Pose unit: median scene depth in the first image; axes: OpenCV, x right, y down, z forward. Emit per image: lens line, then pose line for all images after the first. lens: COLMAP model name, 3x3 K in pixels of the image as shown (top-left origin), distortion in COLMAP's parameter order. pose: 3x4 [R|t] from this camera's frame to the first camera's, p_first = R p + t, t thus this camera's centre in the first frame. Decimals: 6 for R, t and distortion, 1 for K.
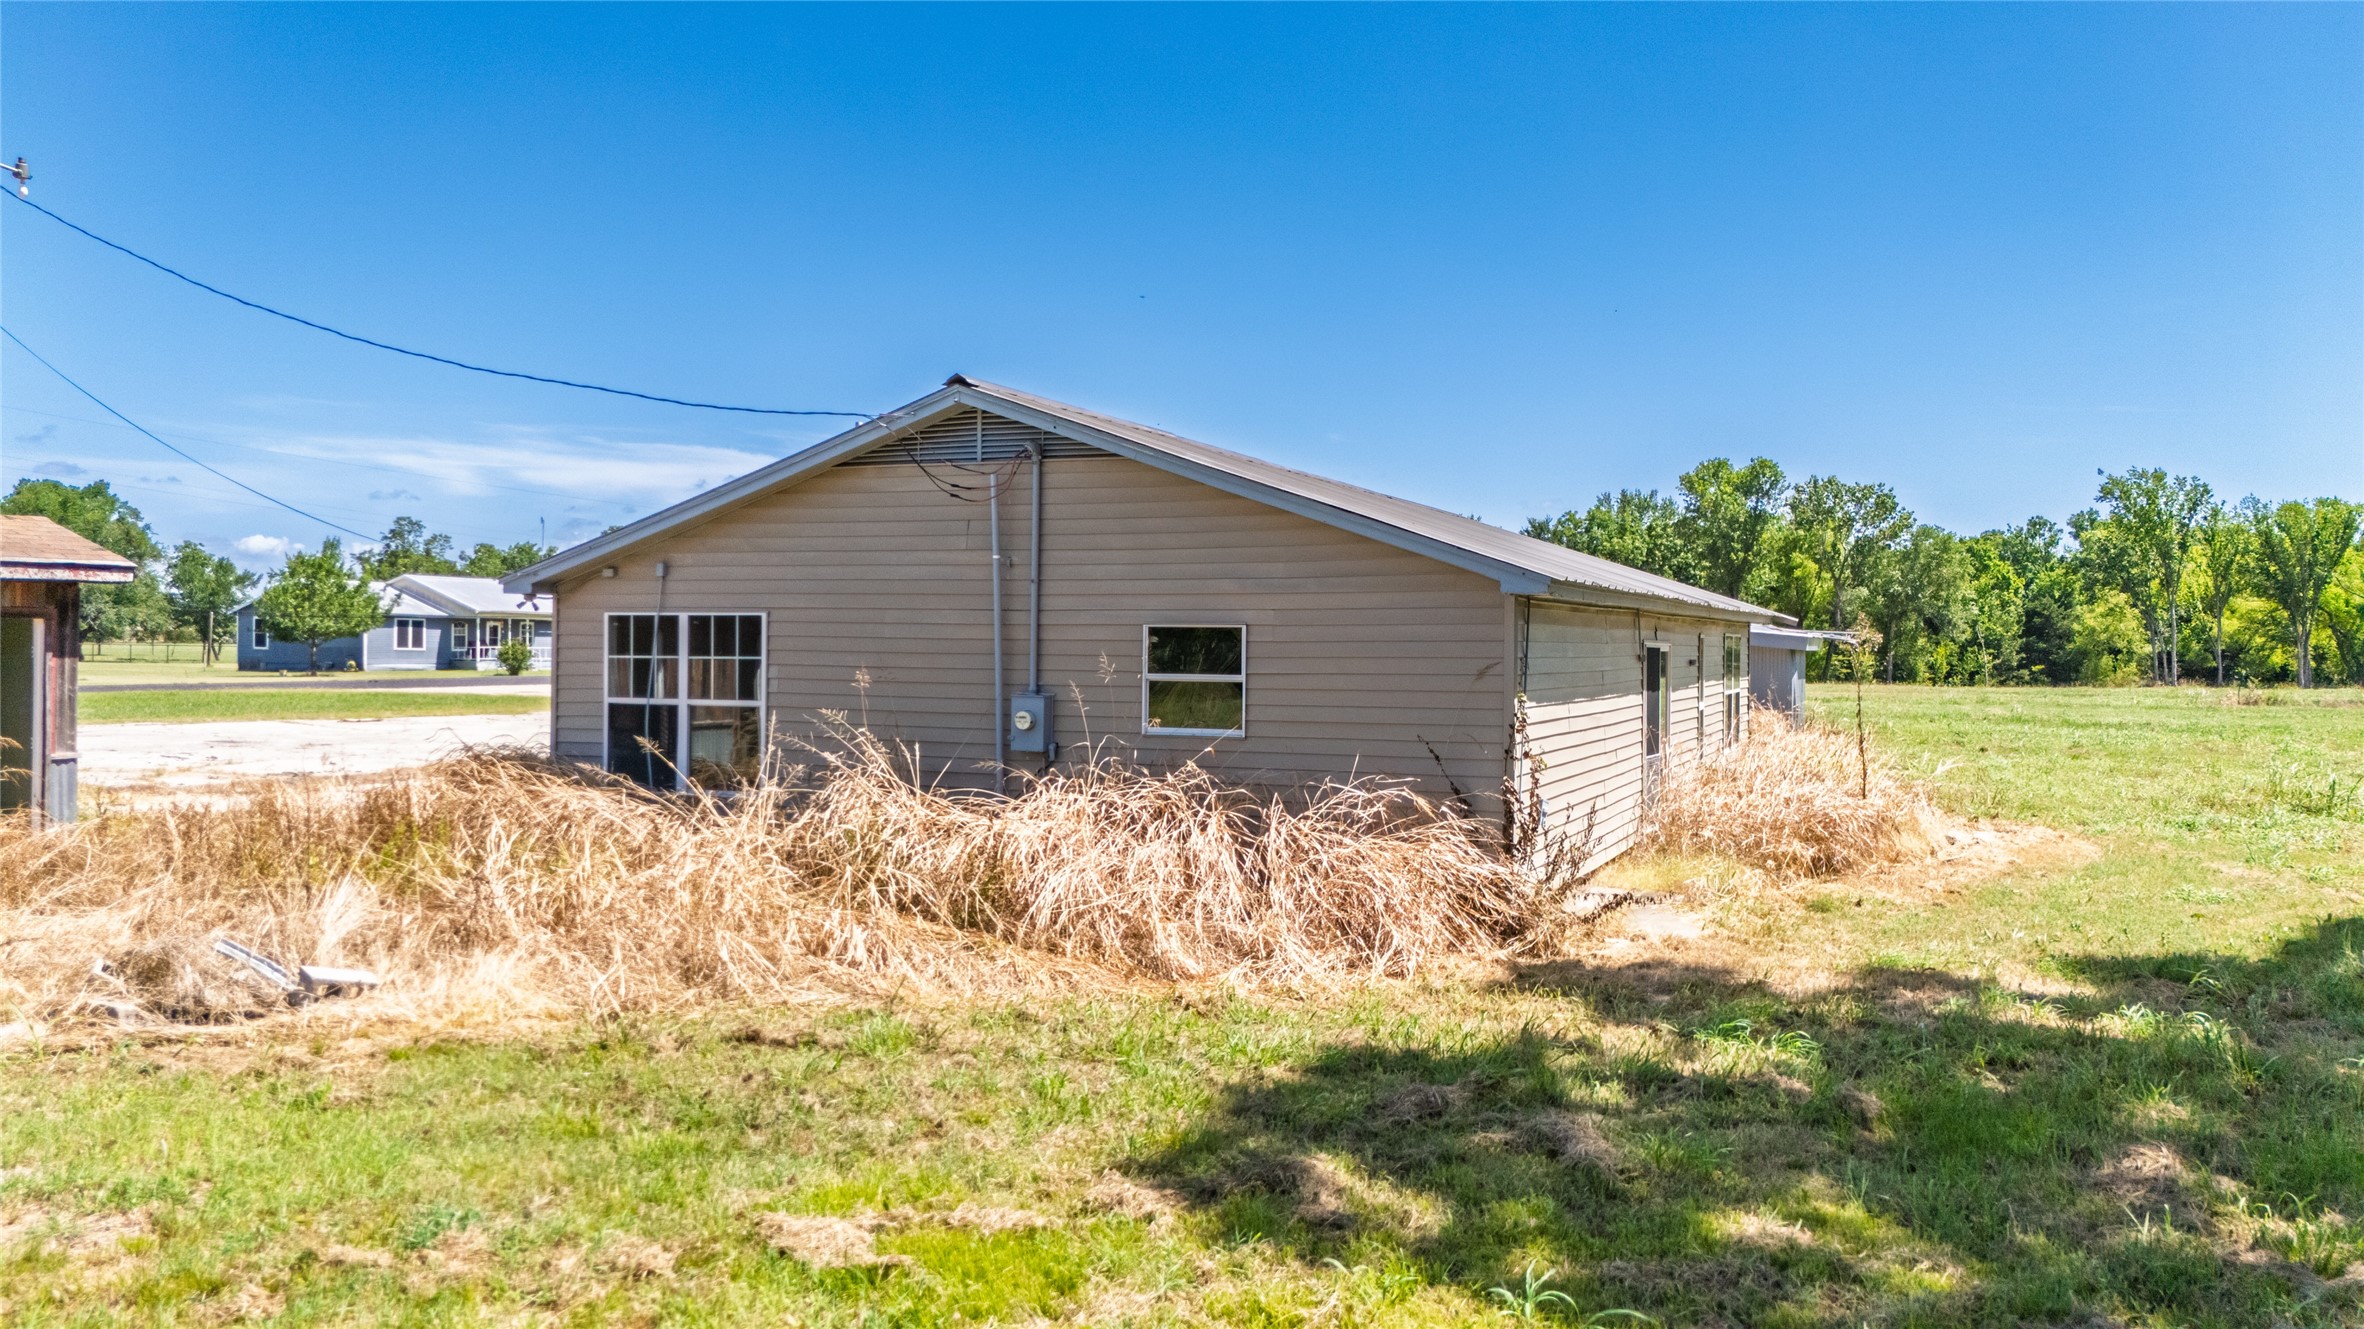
lens RADIAL K [[1741.4, 0, 1182.0], [0, 1741.4, 664.5], [0, 0, 1]] dist [0.030993, -0.011354]
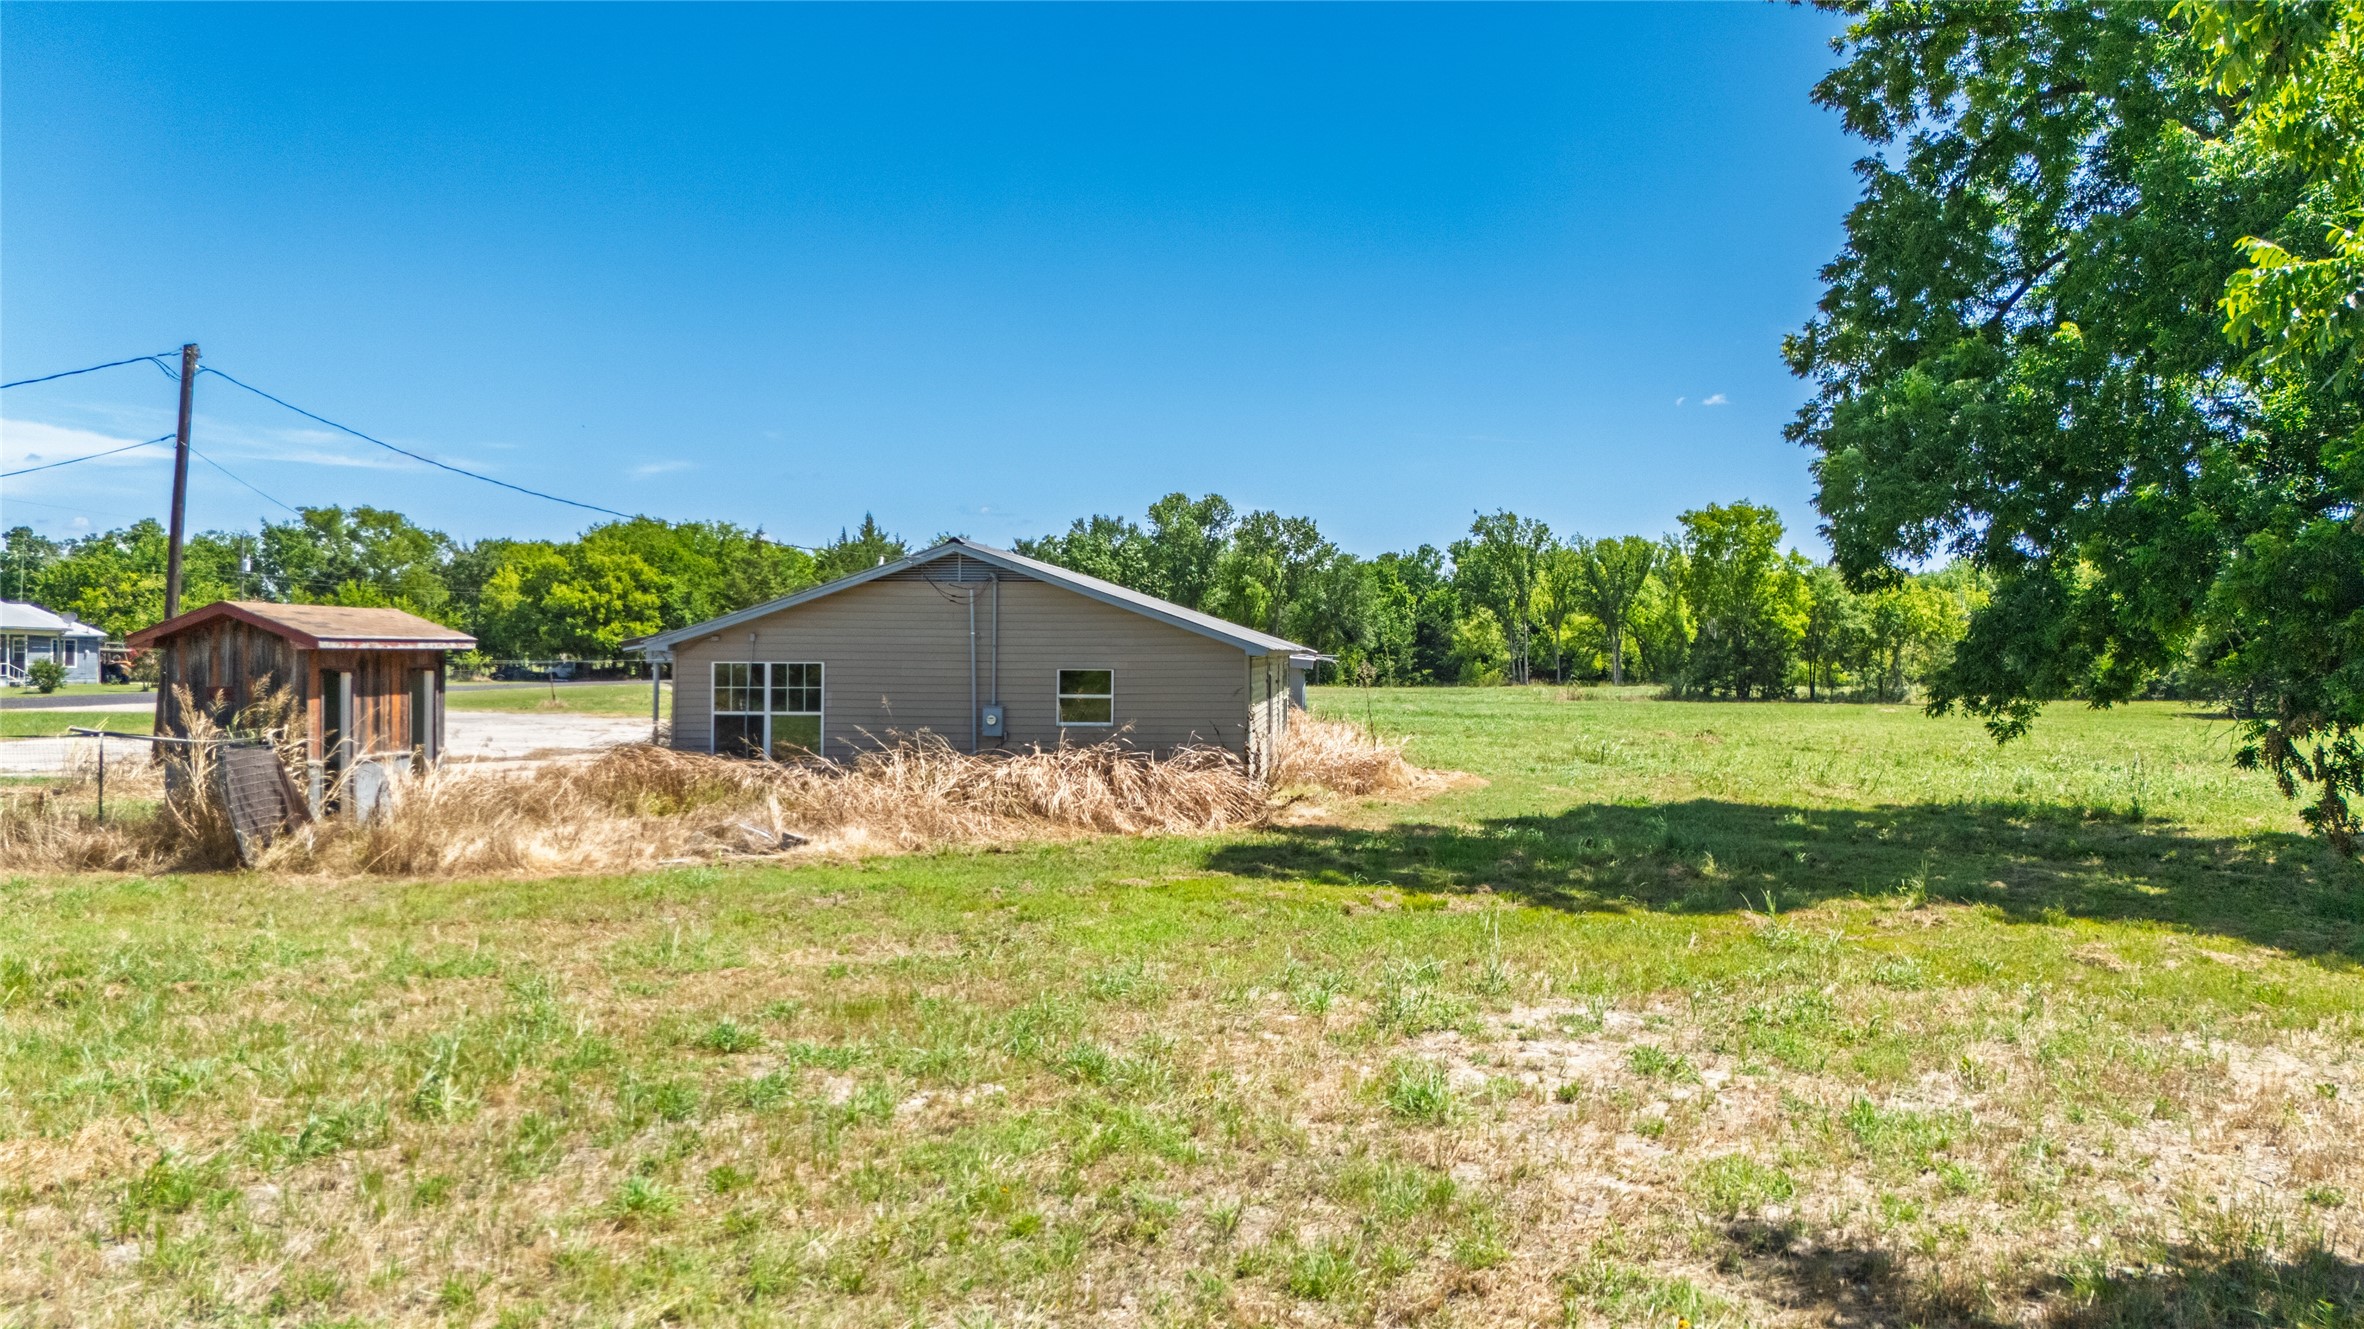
lens RADIAL K [[1741.4, 0, 1182.0], [0, 1741.4, 664.5], [0, 0, 1]] dist [0.030993, -0.011354]
pose [[0.949666, -0.007001, 0.313187, -0.054833], [0.007778, 0.999969, -0.001230, -0.002725], [-0.313169, 0.003604, 0.949691, -0.098451]]
